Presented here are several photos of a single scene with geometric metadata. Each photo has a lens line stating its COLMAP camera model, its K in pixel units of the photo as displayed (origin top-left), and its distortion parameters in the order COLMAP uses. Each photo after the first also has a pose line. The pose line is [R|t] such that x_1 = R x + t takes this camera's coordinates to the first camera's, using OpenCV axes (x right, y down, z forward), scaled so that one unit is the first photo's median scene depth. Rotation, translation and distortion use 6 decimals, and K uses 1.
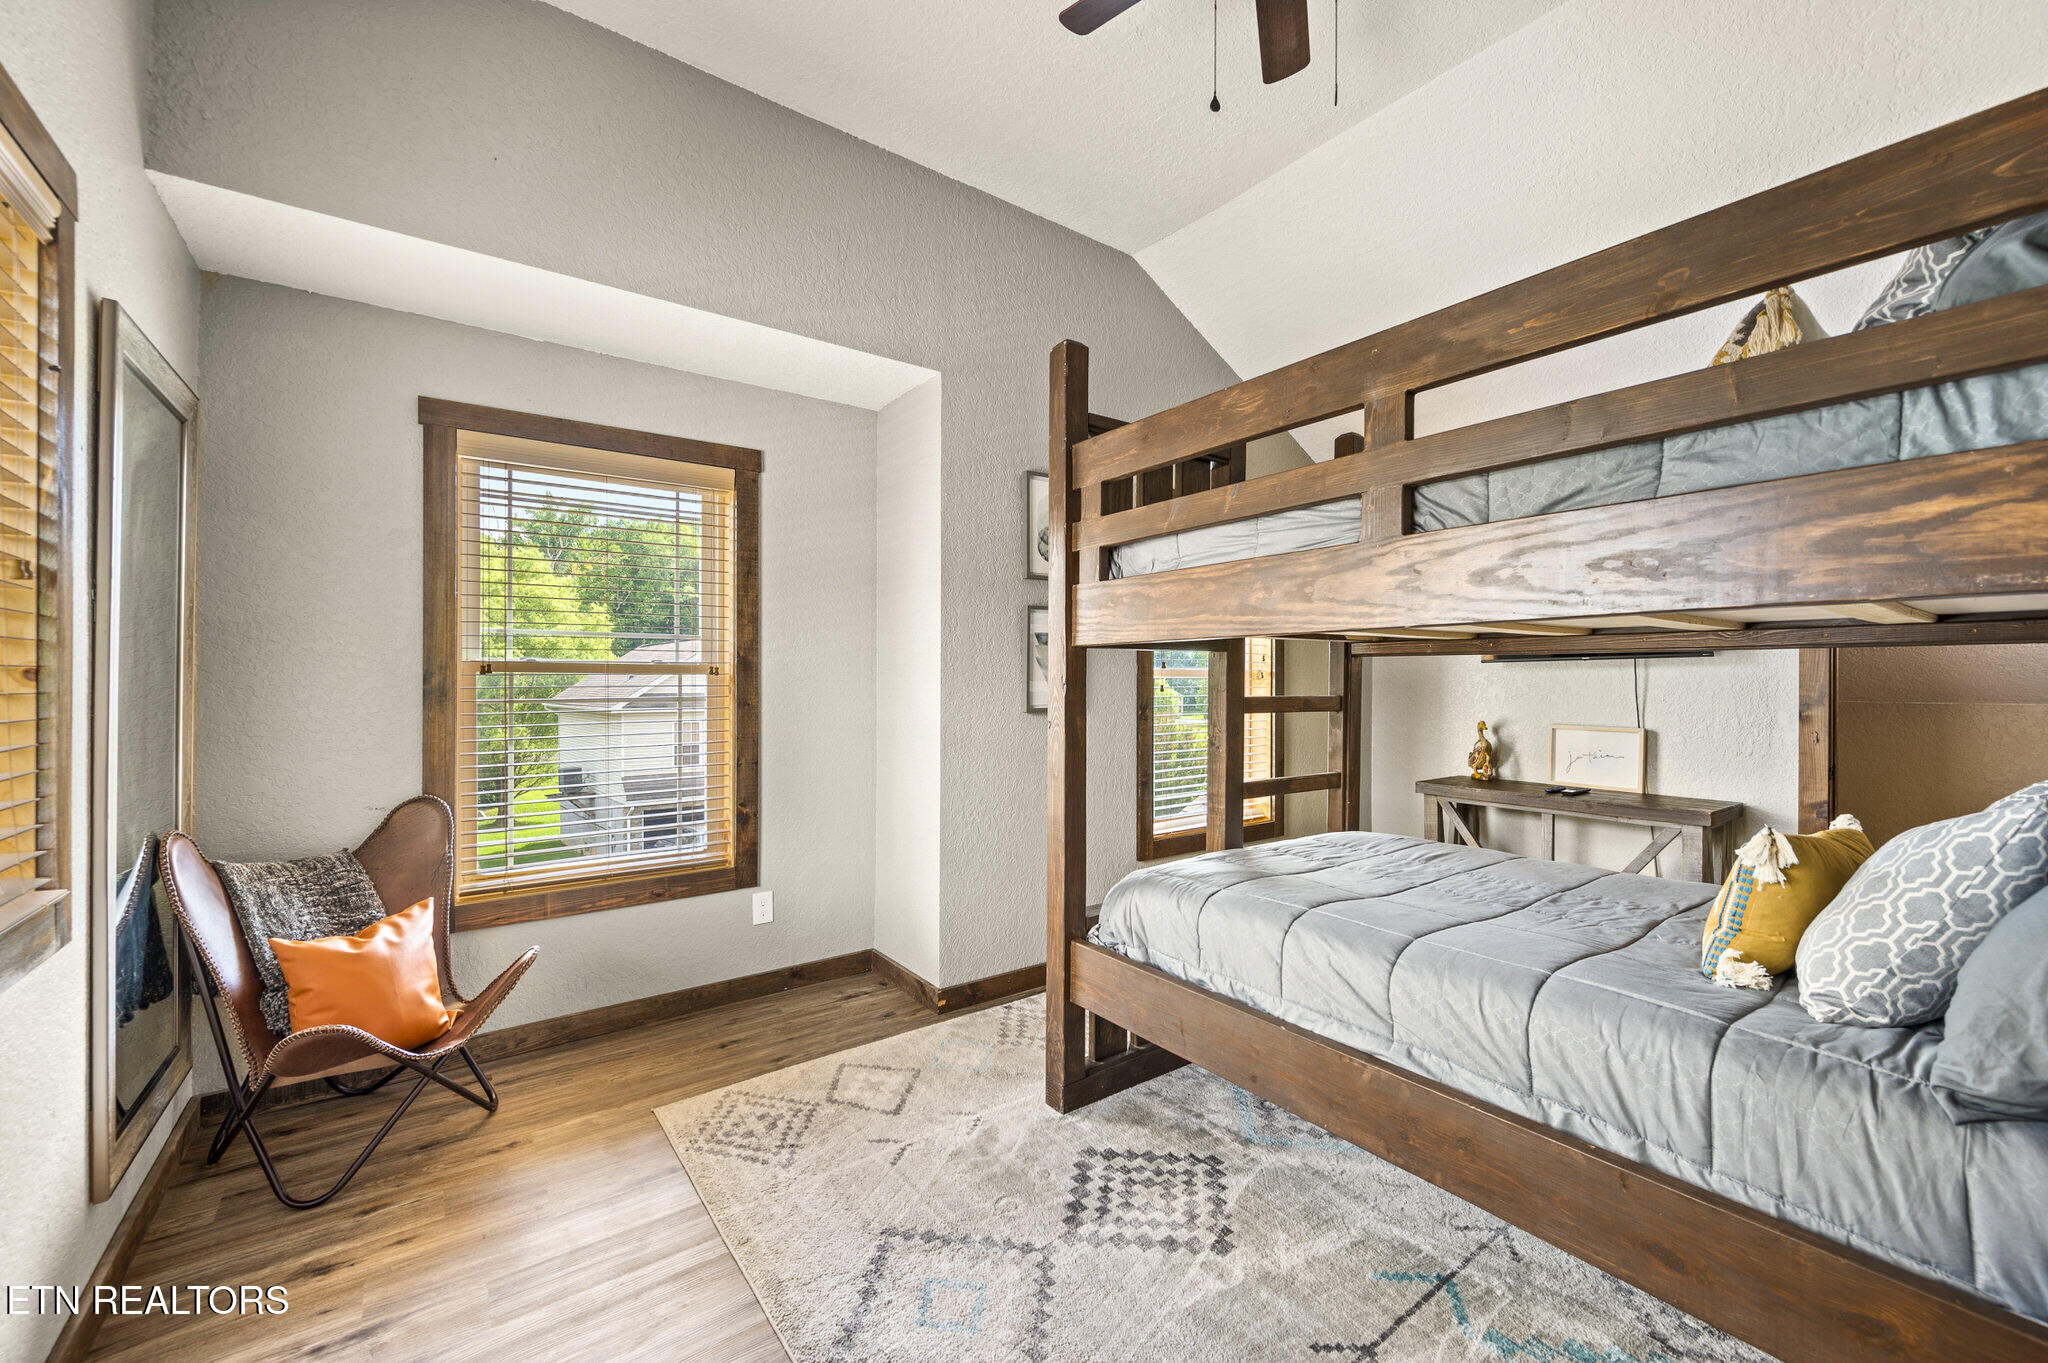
lens RADIAL K [[815.5, 0, 1009.8], [0, 815.5, 677.8], [0, 0, 1]] dist [0.000232, -0.000423]
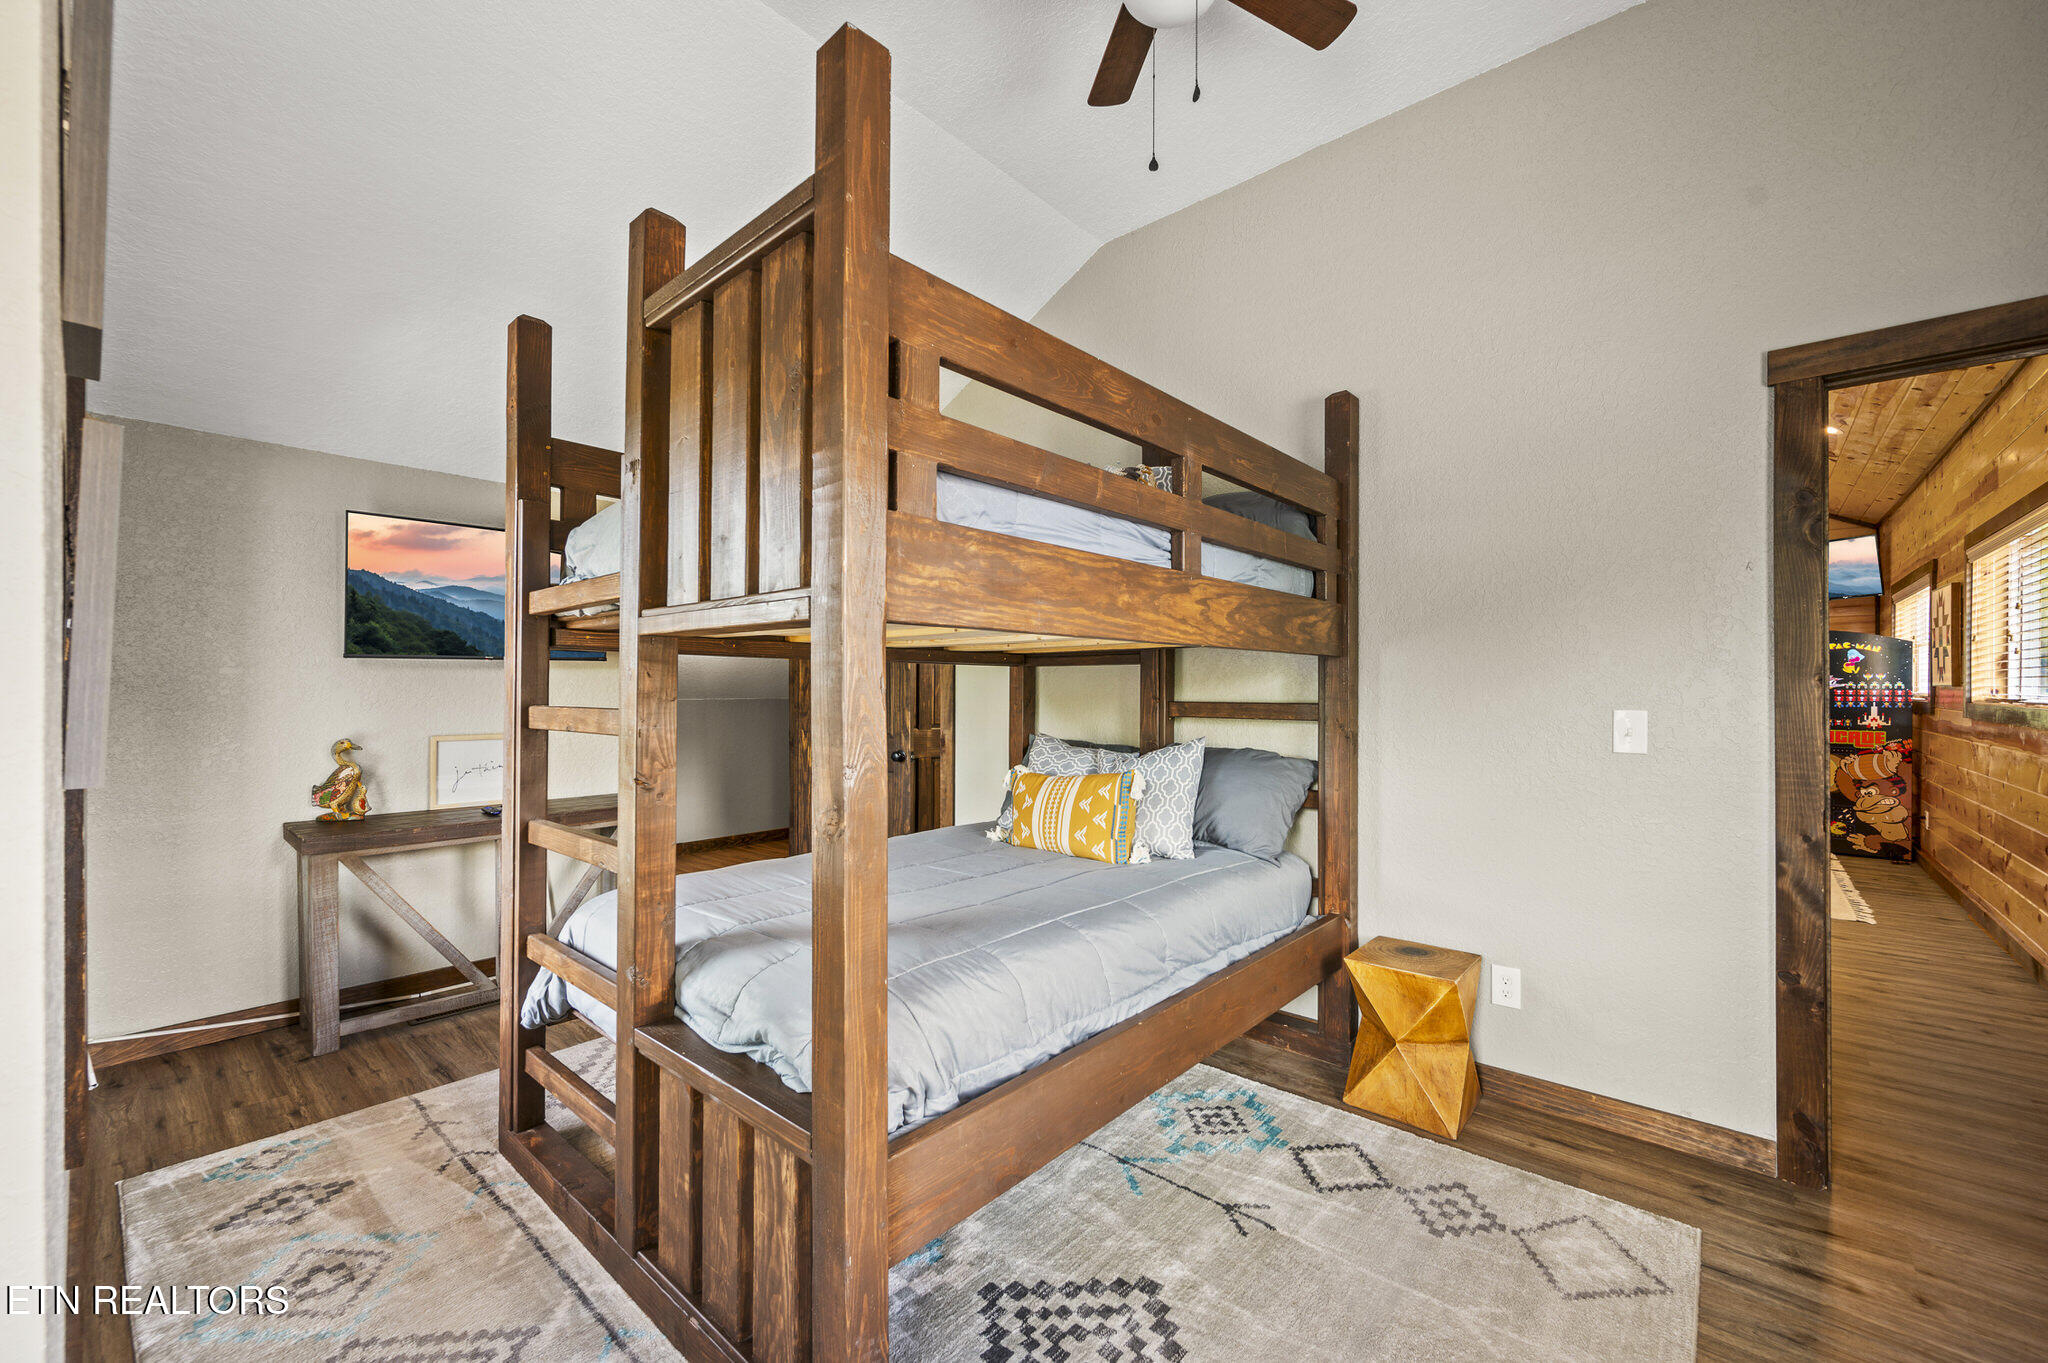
lens RADIAL K [[814.1, 0, 1030.5], [0, 814.1, 678.3], [0, 0, 1]] dist [-0.000237, -0.000135]
pose [[-0.224802, 0.008696, 0.974366, -0.566078], [-0.006085, 0.999928, -0.010328, 0.005600], [-0.974385, -0.008250, -0.224733, 1.212585]]
